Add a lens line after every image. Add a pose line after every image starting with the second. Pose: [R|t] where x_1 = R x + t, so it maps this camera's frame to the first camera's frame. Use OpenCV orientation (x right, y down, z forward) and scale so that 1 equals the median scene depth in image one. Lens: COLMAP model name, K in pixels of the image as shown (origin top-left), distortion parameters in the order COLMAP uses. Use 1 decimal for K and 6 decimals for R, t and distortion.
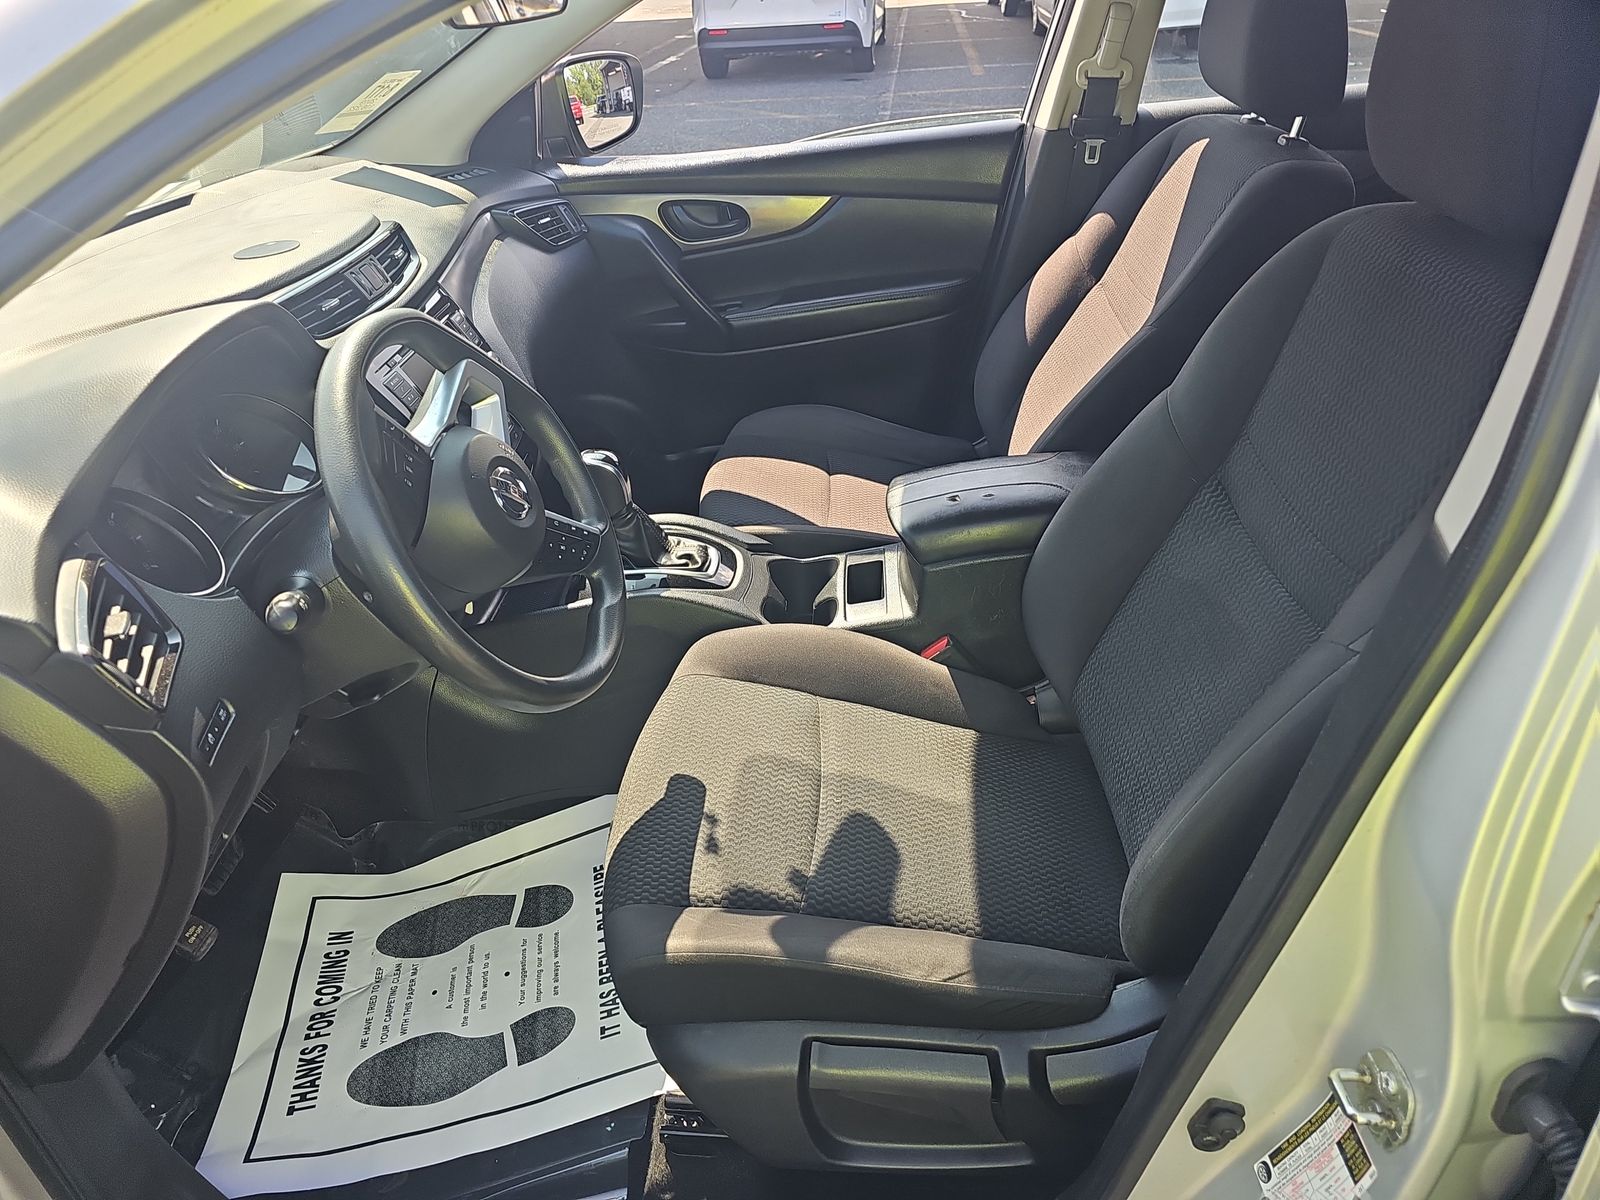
lens RADIAL K [[1040.7, 0, 803.0], [0, 1040.7, 576.0], [0, 0, 1]] dist [0.056126, -0.063055]
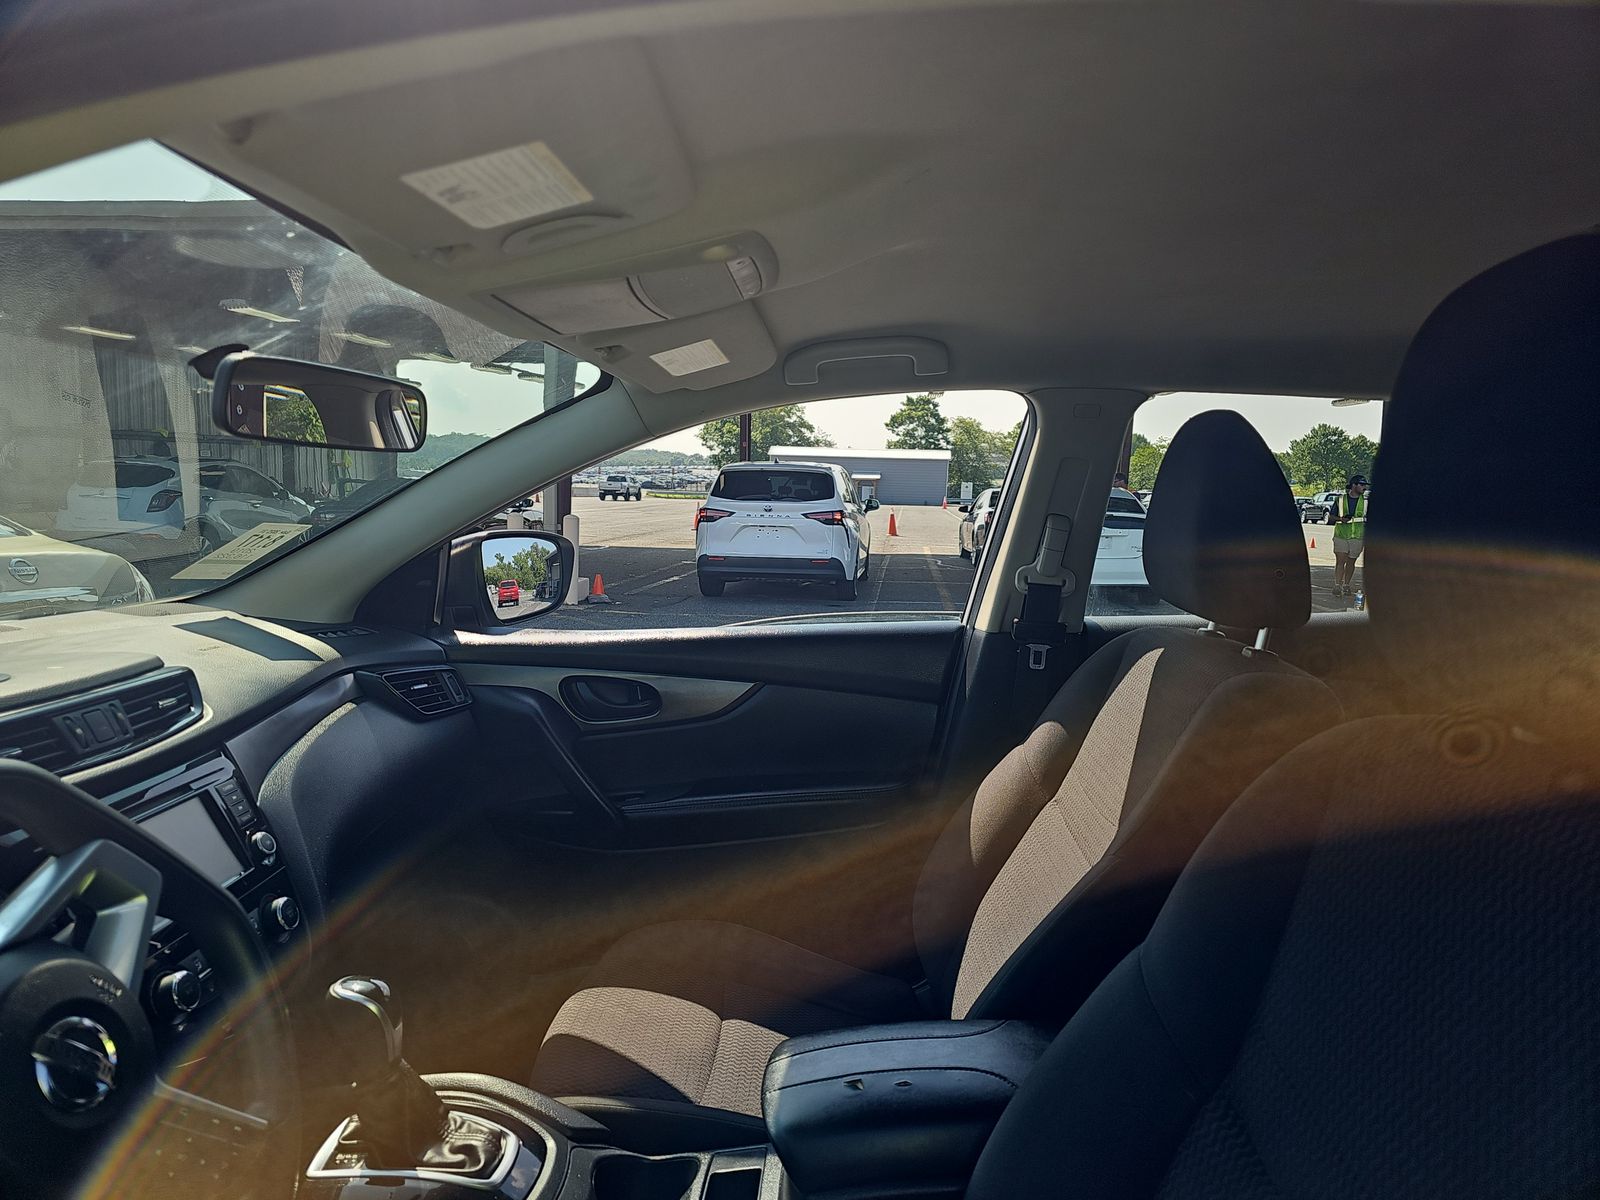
lens RADIAL K [[1040.7, 0, 803.0], [0, 1040.7, 576.0], [0, 0, 1]] dist [0.056126, -0.063055]
pose [[0.997650, 0.068461, 0.002741, 0.066393], [-0.059751, 0.888907, -0.454174, -0.043261], [-0.033530, 0.452943, 0.890909, 0.170997]]
